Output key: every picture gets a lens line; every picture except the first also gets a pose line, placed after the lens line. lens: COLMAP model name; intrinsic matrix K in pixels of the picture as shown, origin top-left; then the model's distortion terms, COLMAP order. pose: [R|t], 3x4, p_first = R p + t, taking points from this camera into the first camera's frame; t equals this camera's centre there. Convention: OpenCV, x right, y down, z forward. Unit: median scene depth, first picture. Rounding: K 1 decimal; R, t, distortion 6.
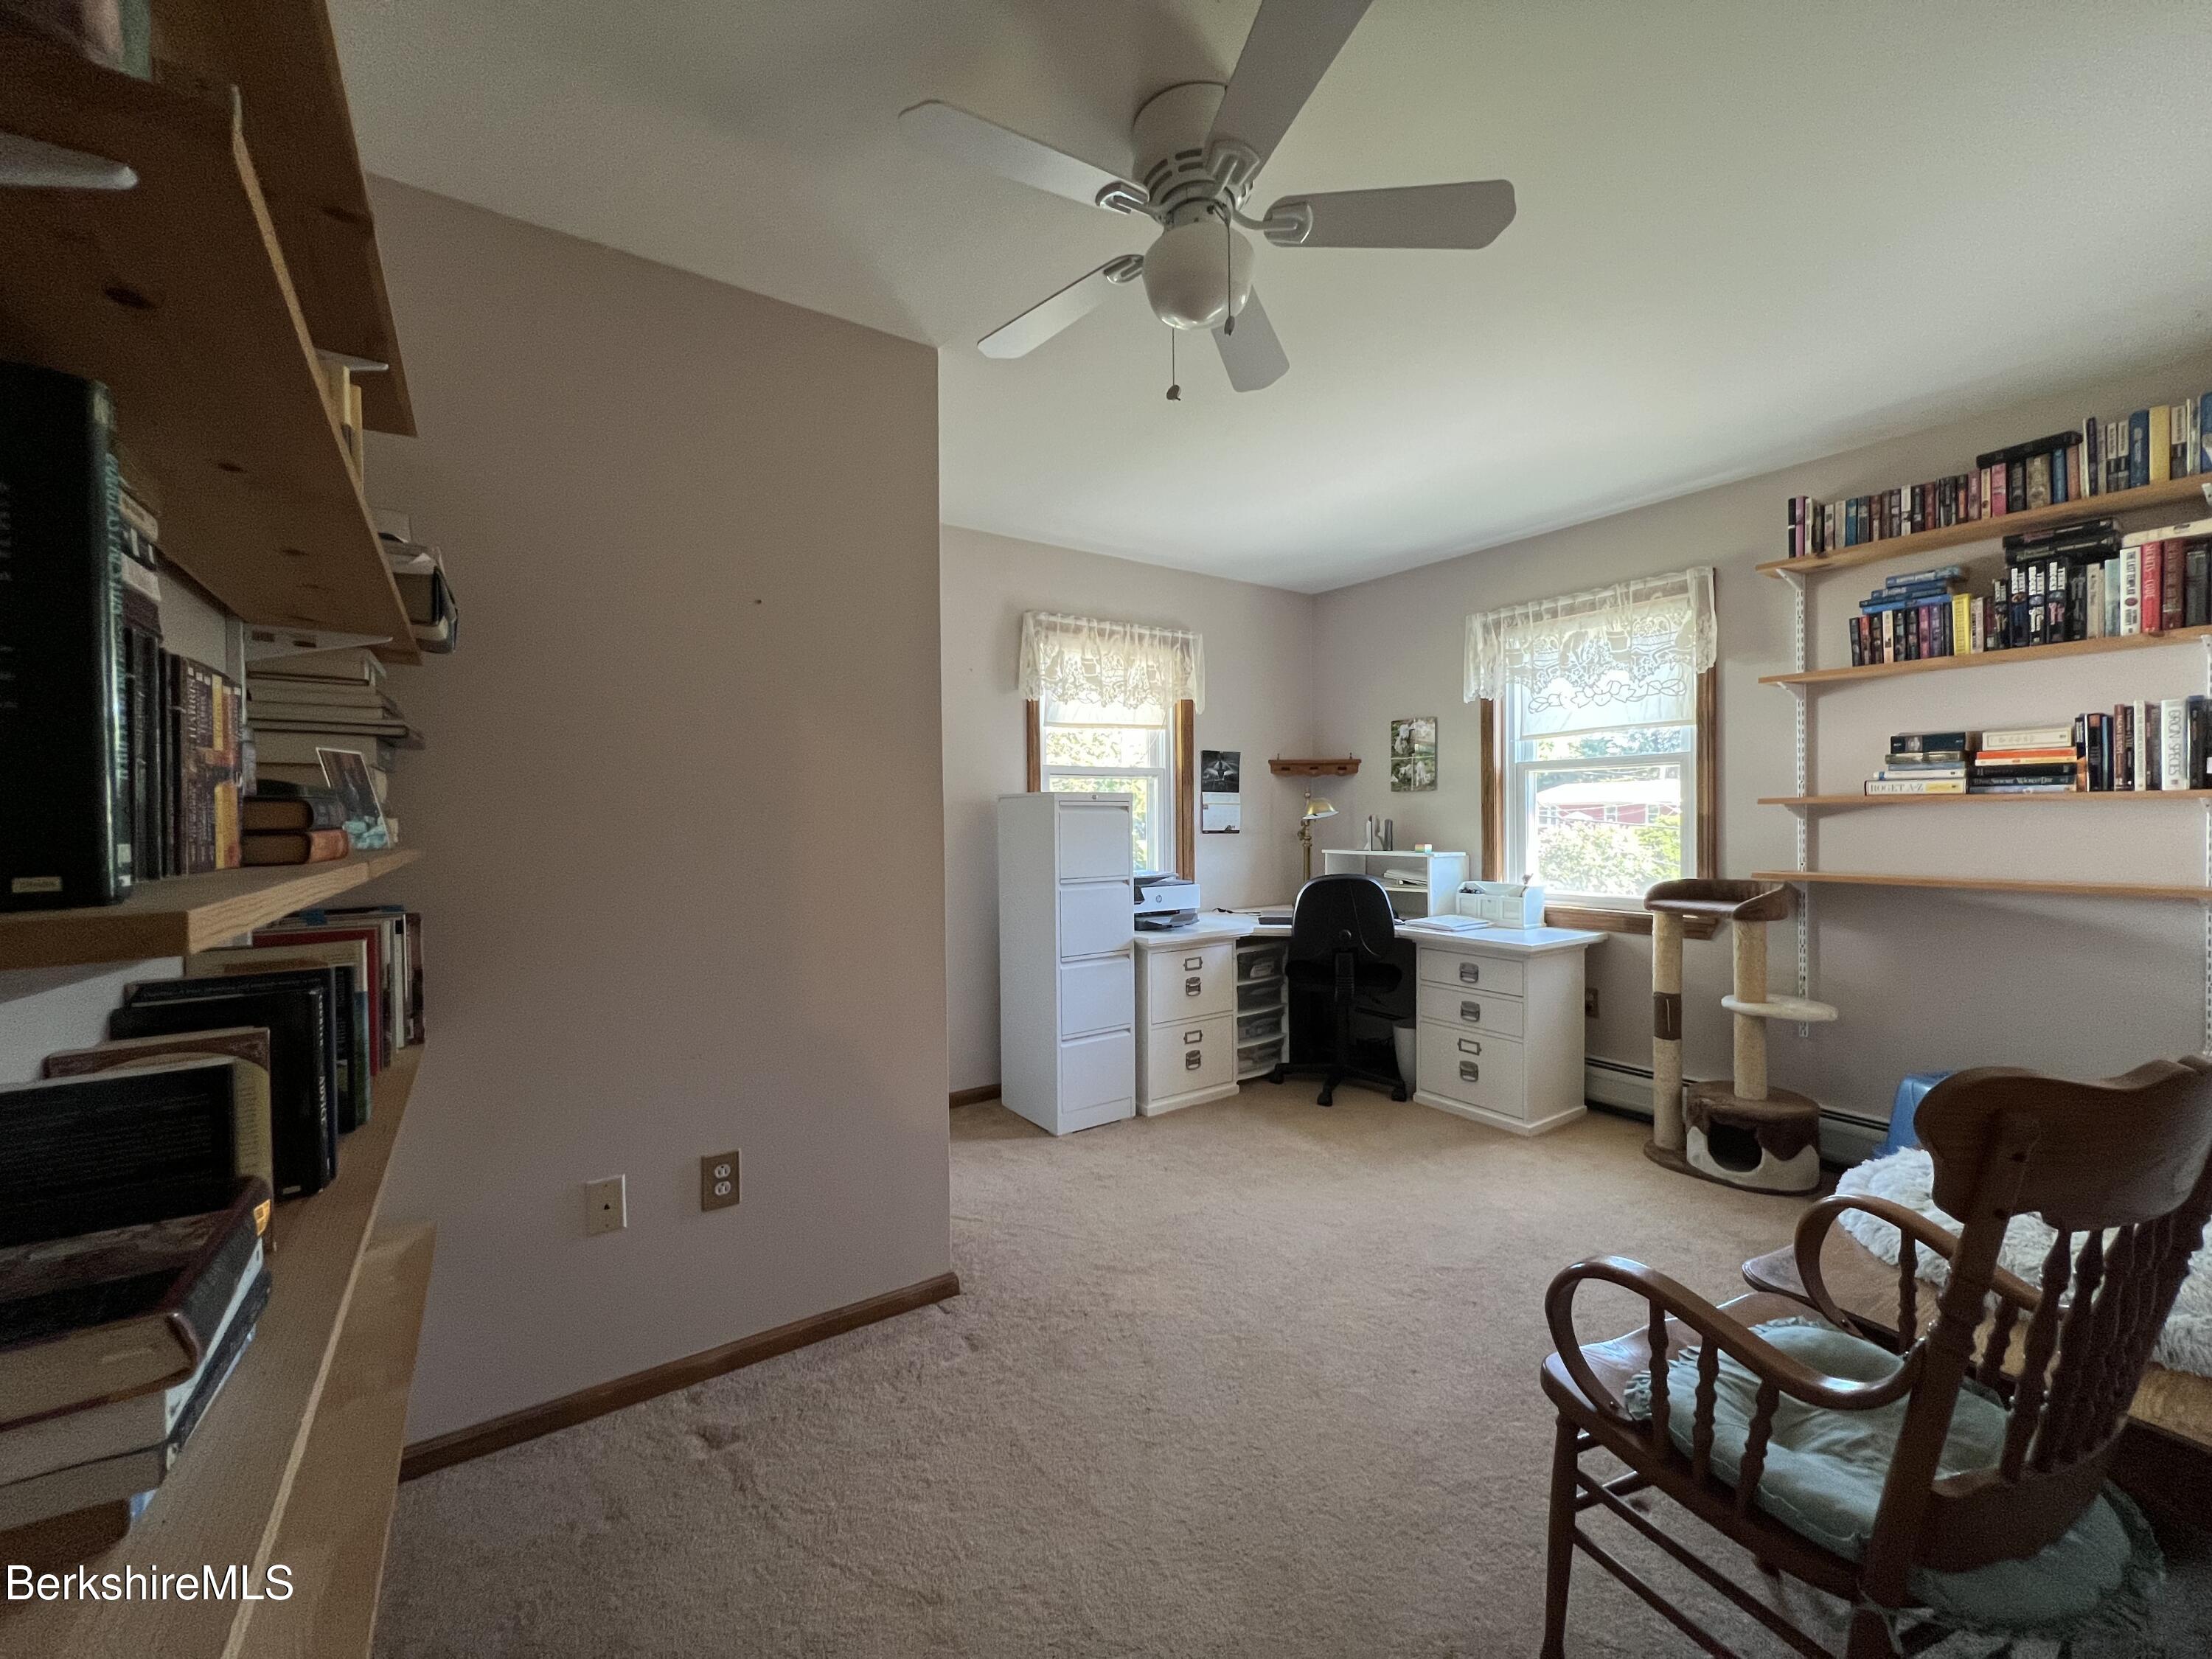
lens RADIAL K [[883.3, 0, 1100.4], [0, 883.3, 816.2], [0, 0, 1]] dist [-0.003887, 0.000270]
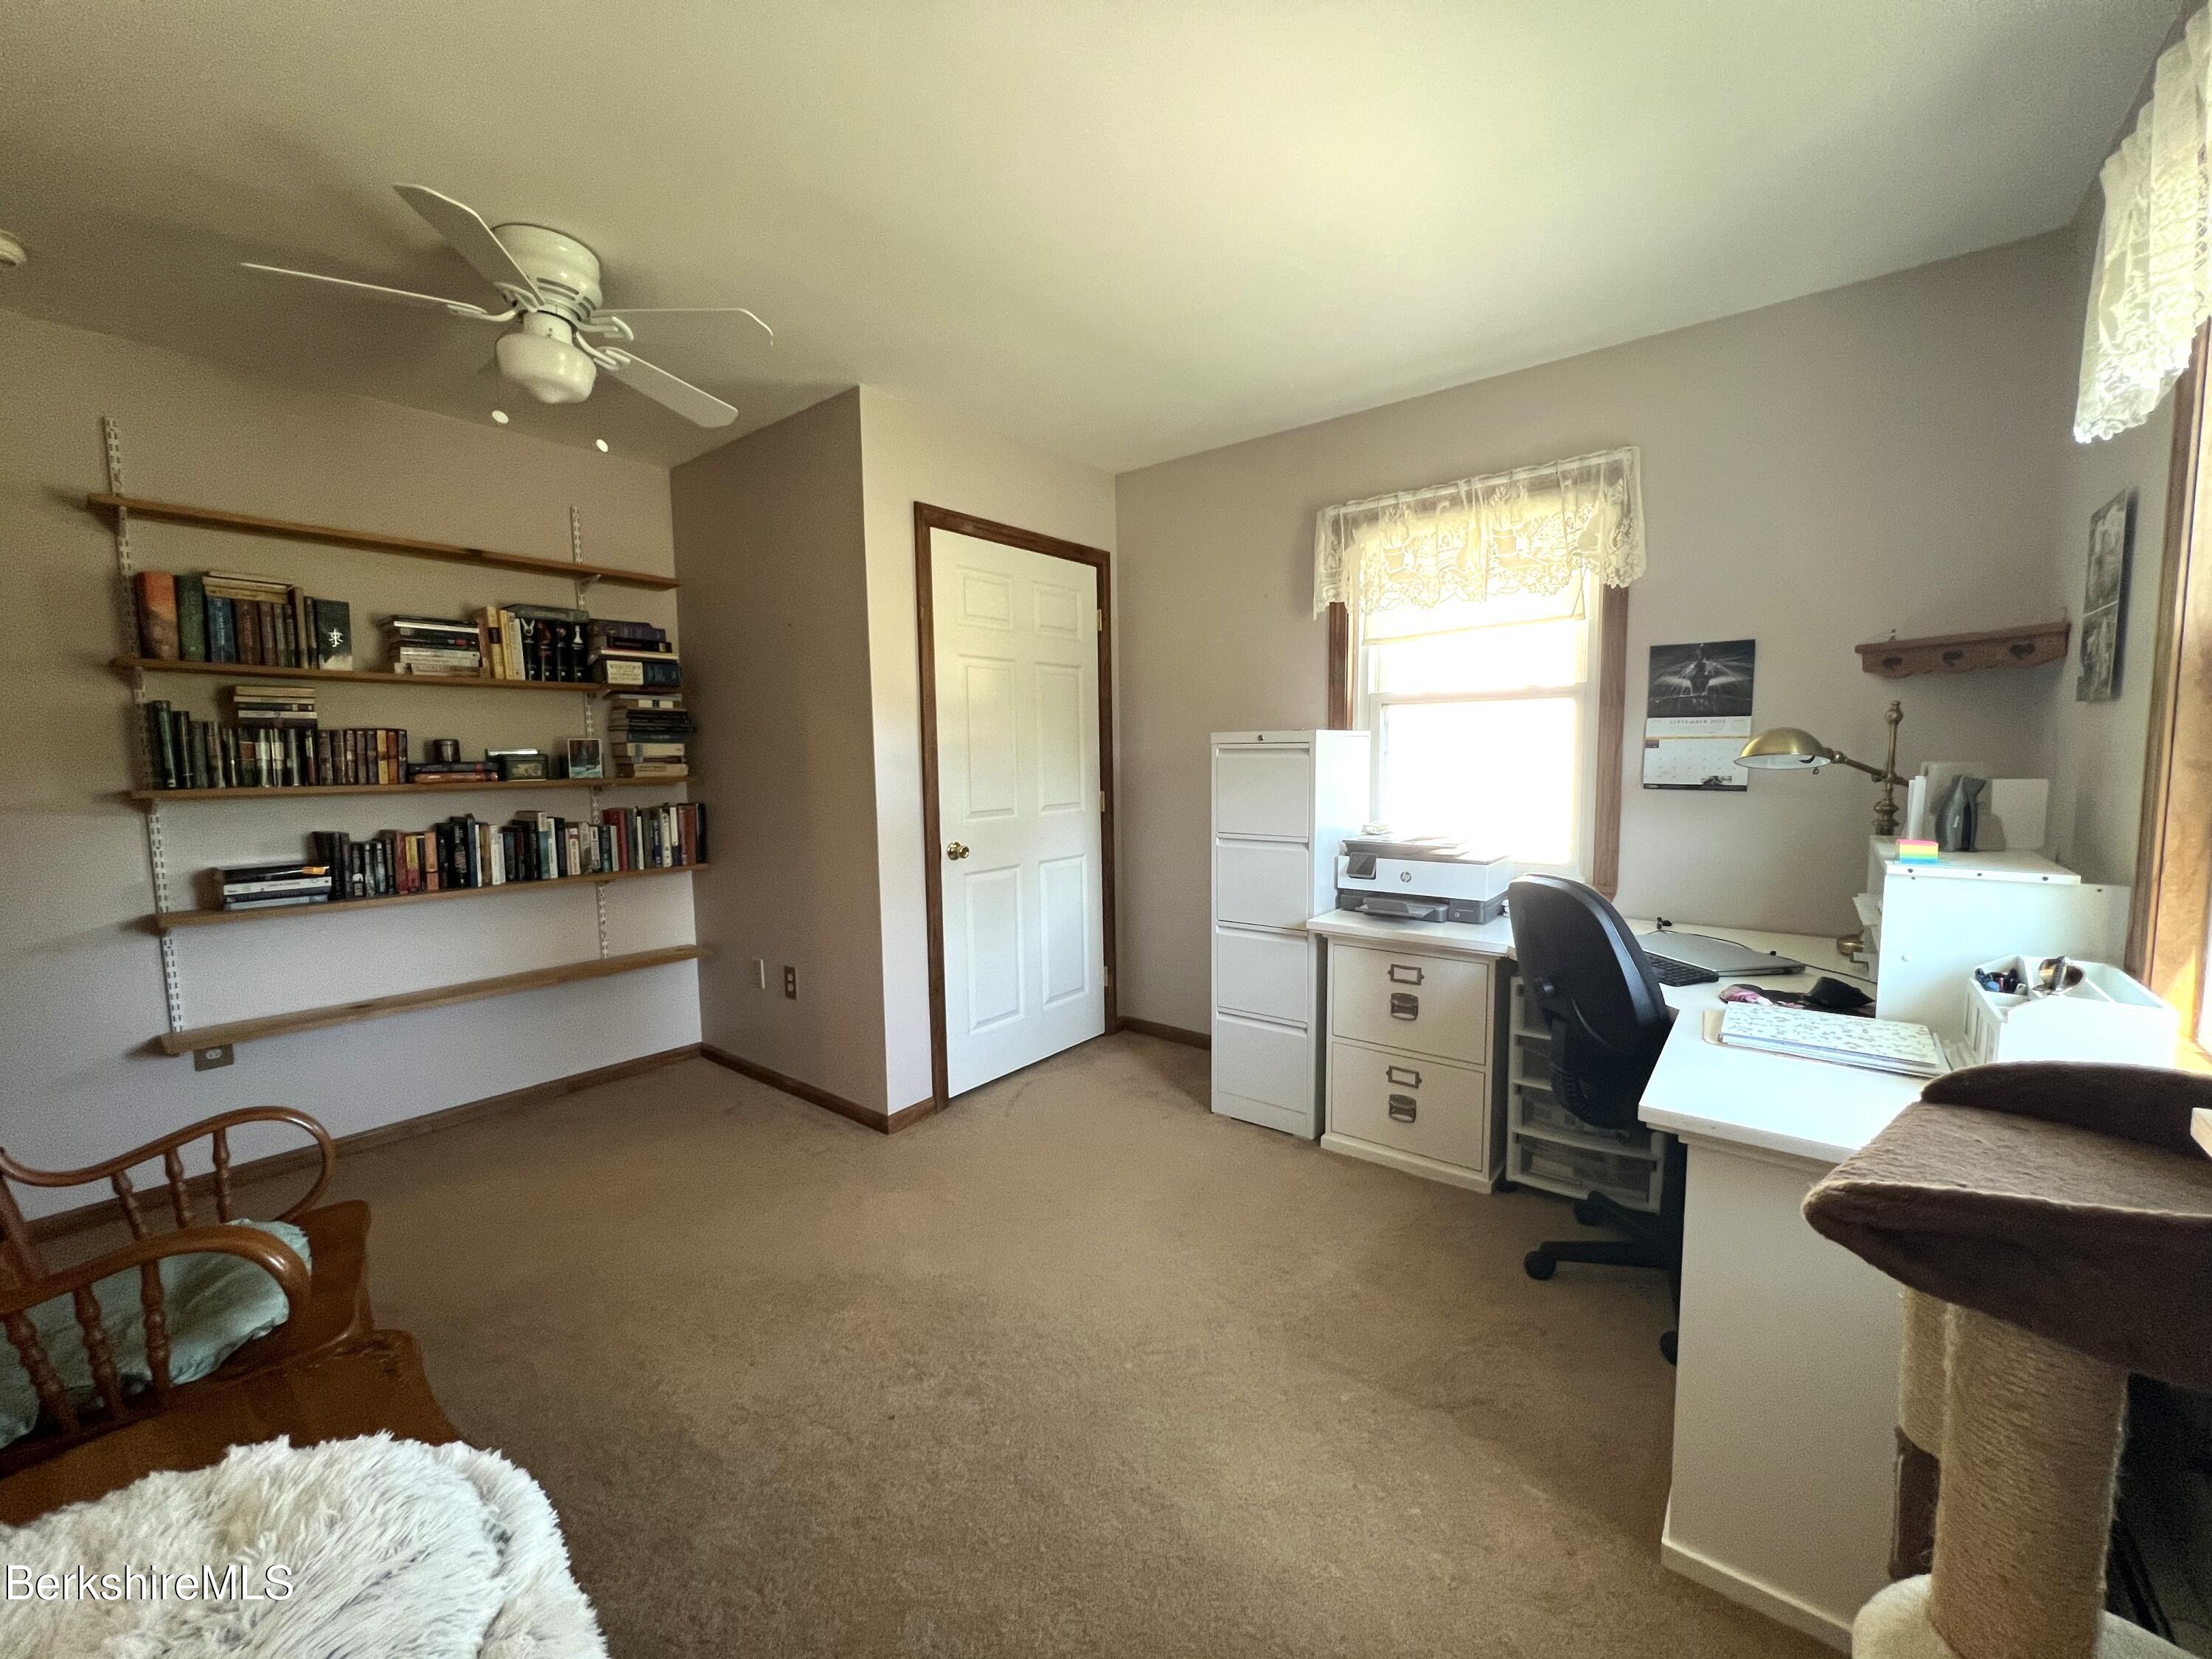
lens RADIAL K [[883.3, 0, 1098.7], [0, 883.3, 830.4], [0, 0, 1]] dist [-0.003887, 0.000270]
pose [[0.286516, 0.087709, -0.954052, 0.661127], [0.009811, 0.995480, 0.094464, -0.013860], [0.958025, -0.036426, 0.284361, 0.550488]]
